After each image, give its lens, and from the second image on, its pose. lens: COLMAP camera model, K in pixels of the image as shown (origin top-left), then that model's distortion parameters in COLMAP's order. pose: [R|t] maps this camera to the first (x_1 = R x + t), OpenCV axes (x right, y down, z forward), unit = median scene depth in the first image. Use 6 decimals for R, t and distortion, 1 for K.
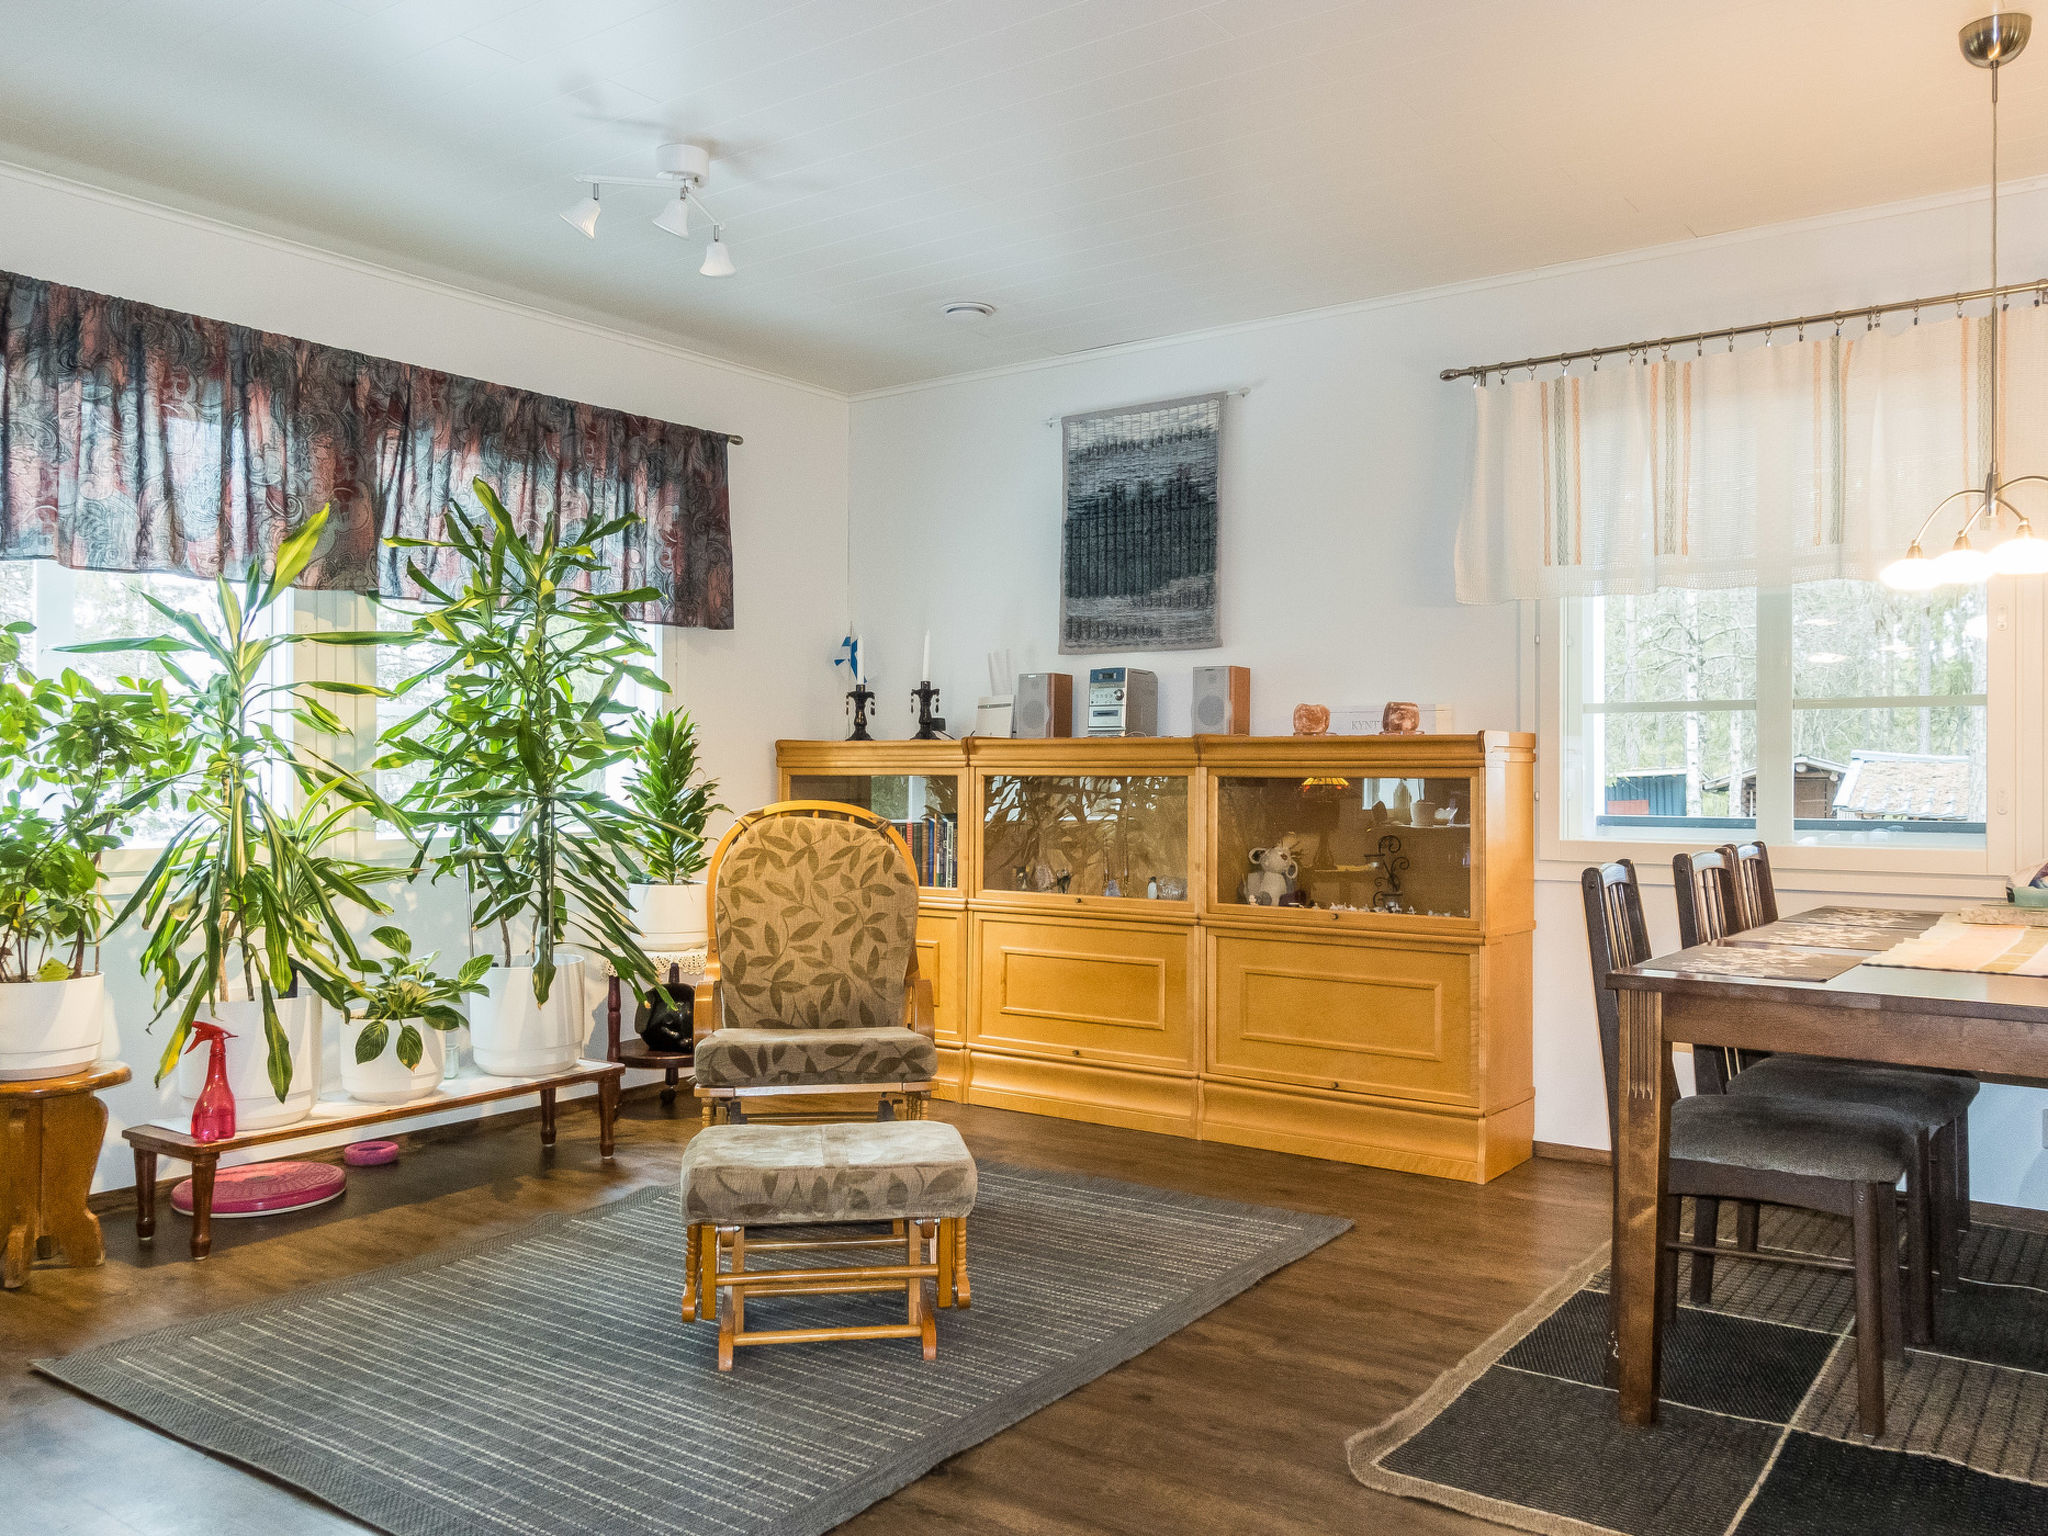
lens RADIAL K [[1634.1, 0, 1024.0], [0, 1634.1, 768.0], [0, 0, 1]] dist [0.000244, -0.002229]
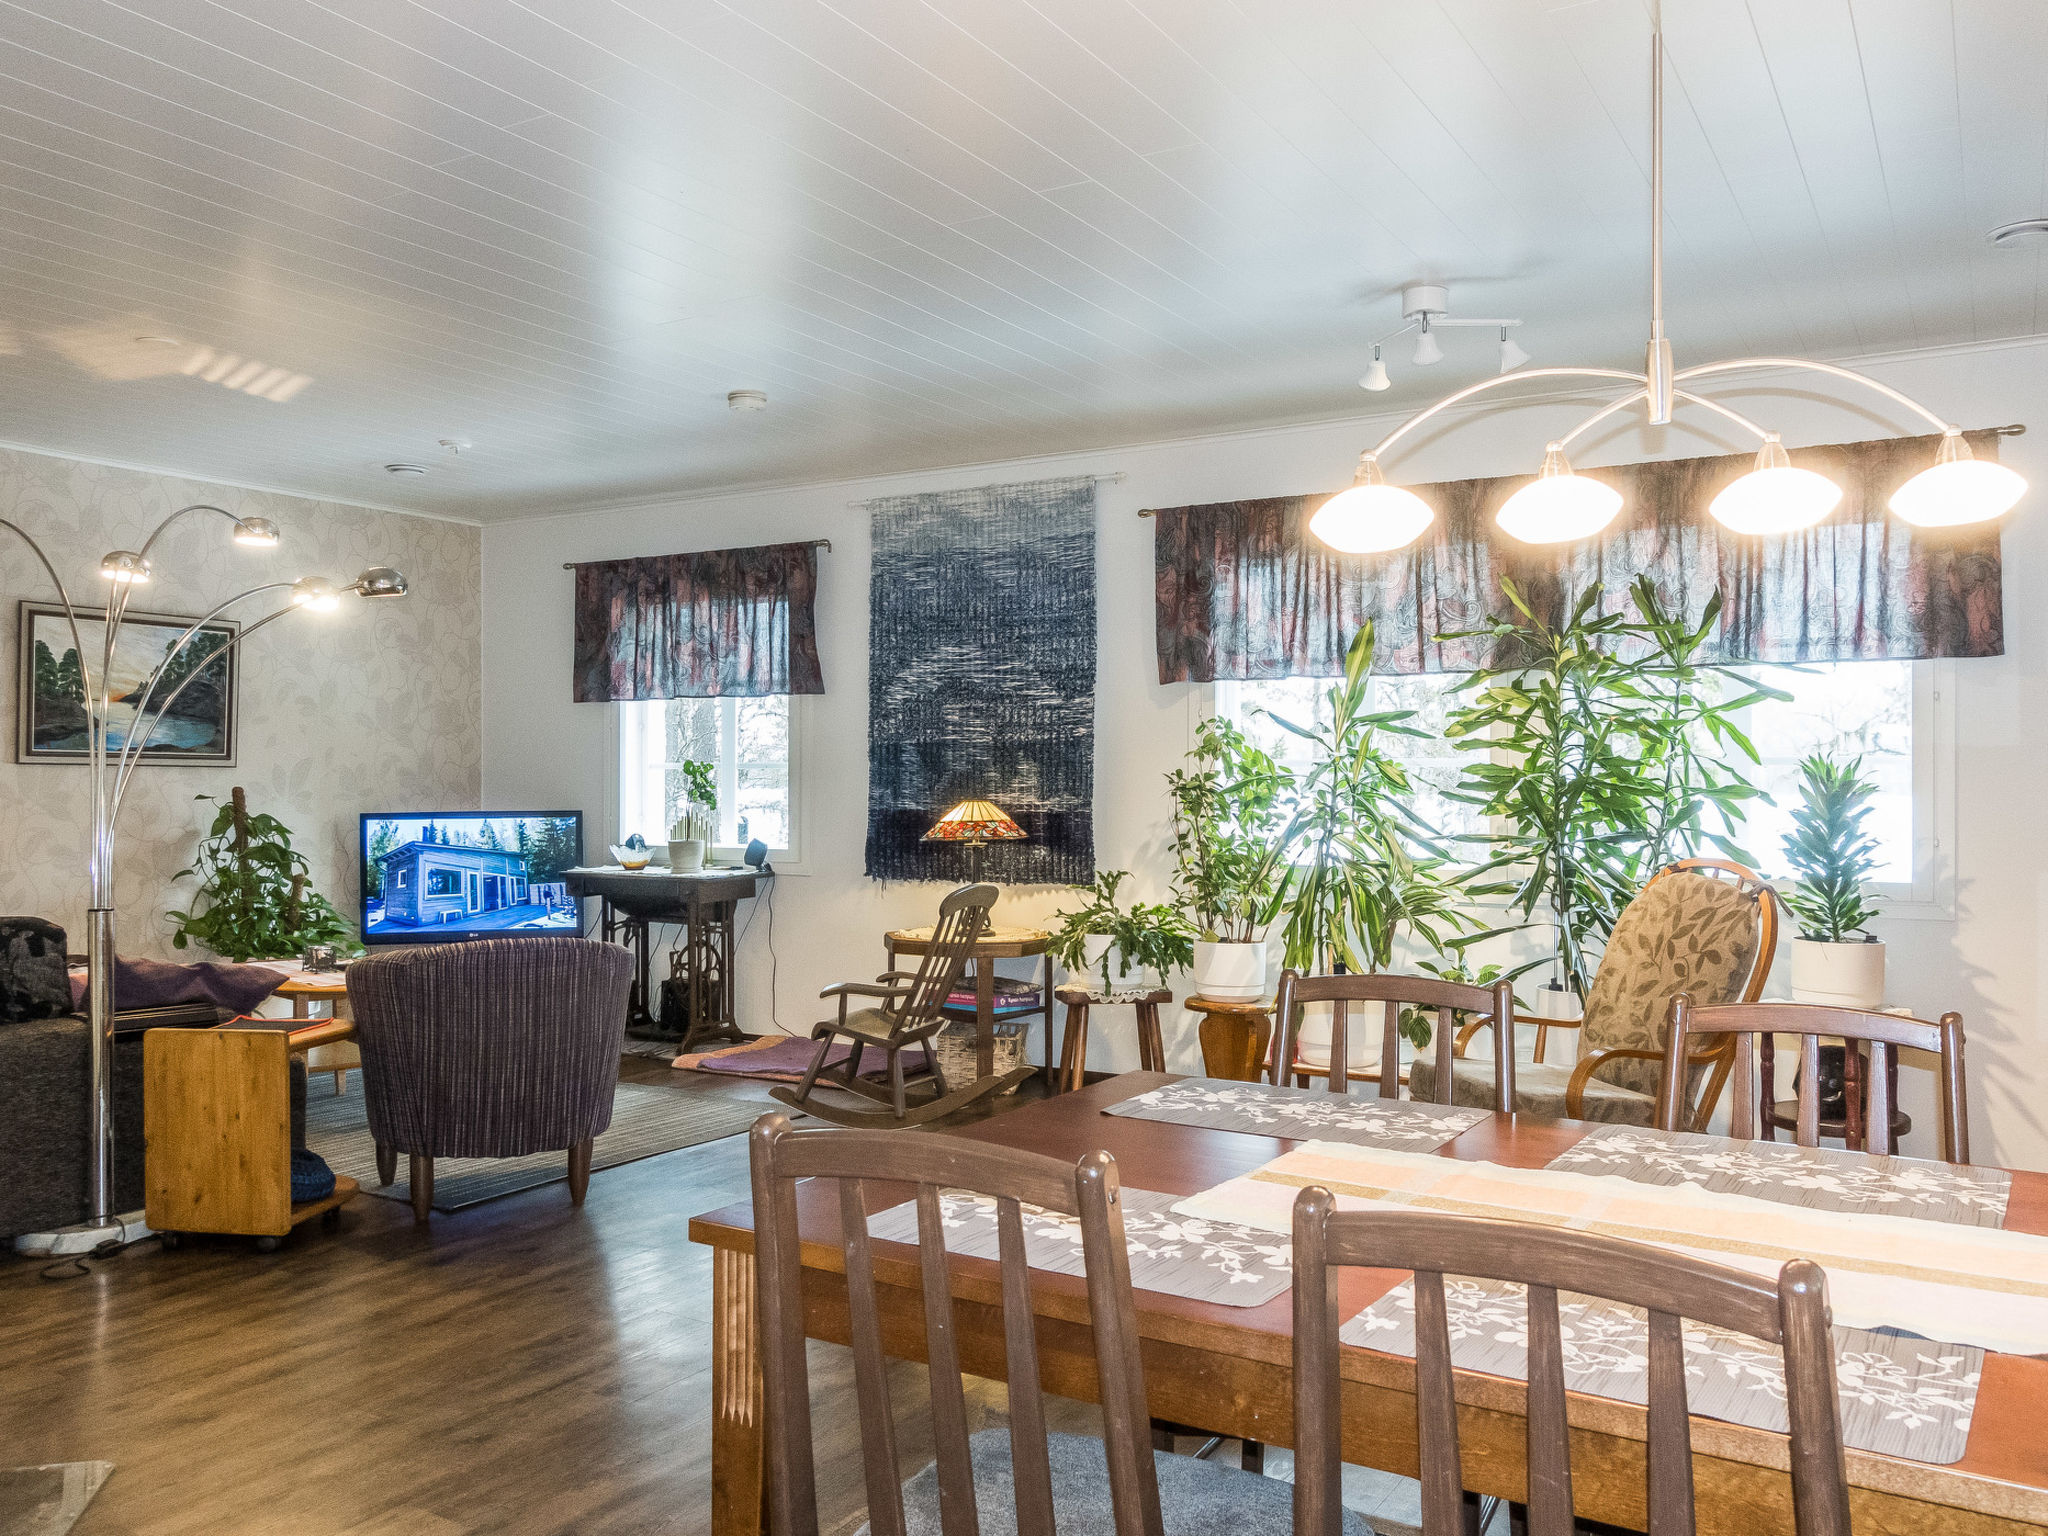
lens RADIAL K [[1606.0, 0, 1024.4], [0, 1606.0, 715.1], [0, 0, 1]] dist [0.000988, -0.007811]
pose [[0.072966, -0.038401, -0.996595, 0.812616], [0.001241, 0.999261, -0.038413, -0.028212], [0.997334, 0.001566, 0.072960, 0.558810]]
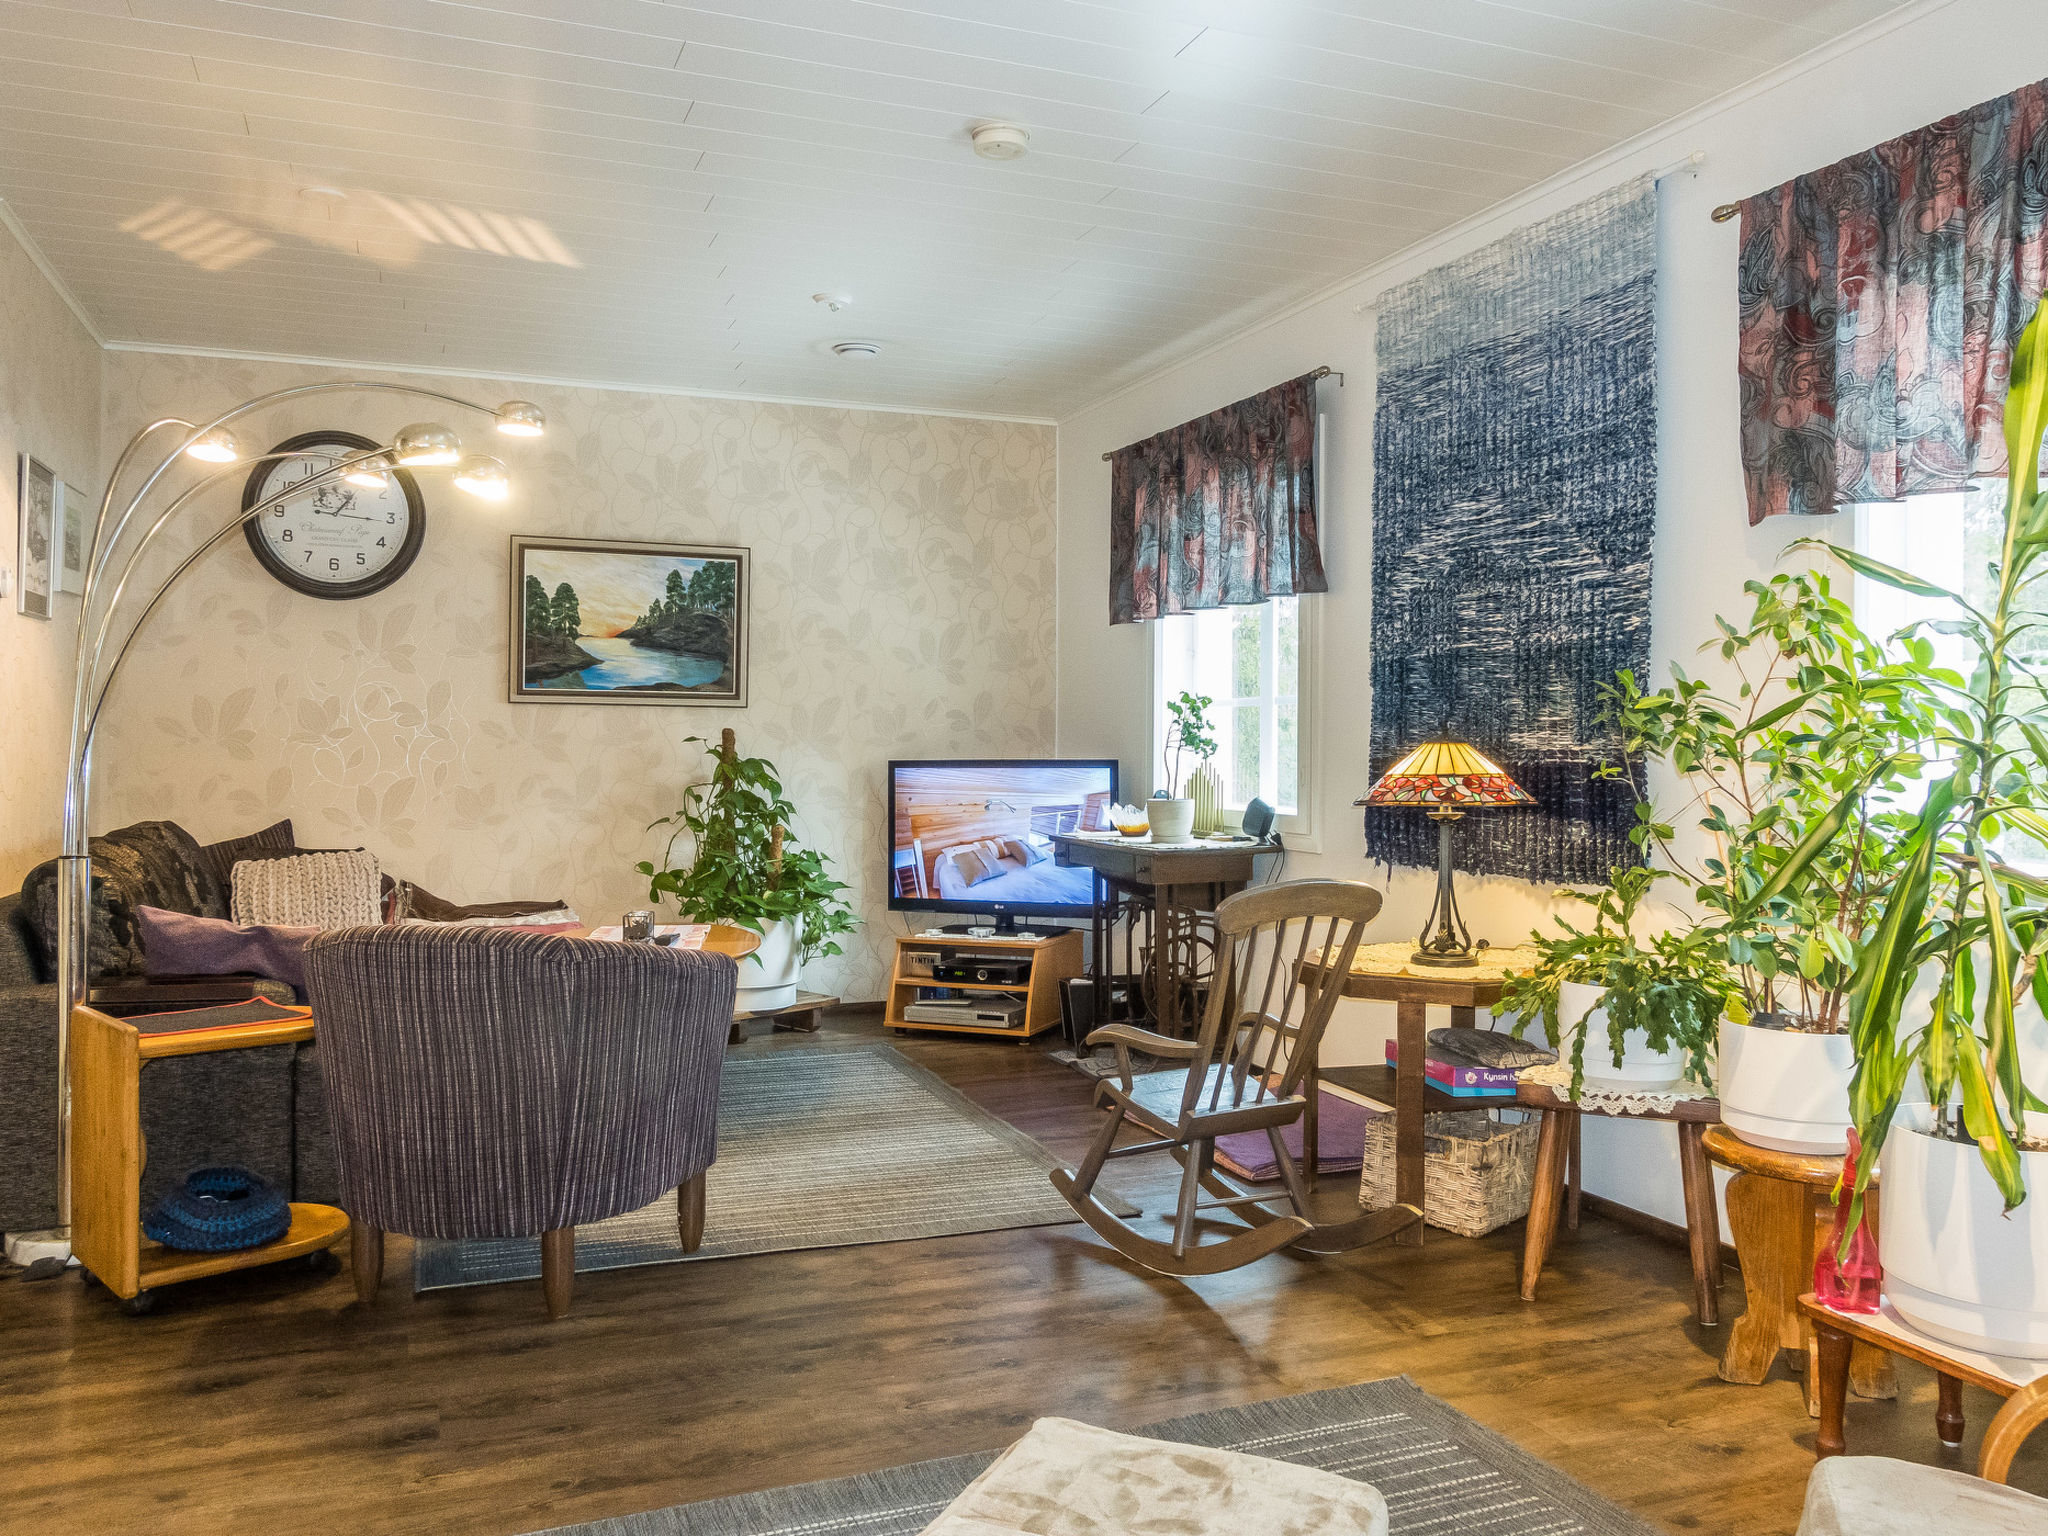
lens RADIAL K [[1606.0, 0, 1024.4], [0, 1606.0, 715.1], [0, 0, 1]] dist [0.000988, -0.007811]
pose [[-0.539552, -0.015001, -0.841819, 0.216699], [-0.000844, 0.999850, -0.017277, -0.005658], [0.841952, -0.008611, -0.539484, 0.912183]]
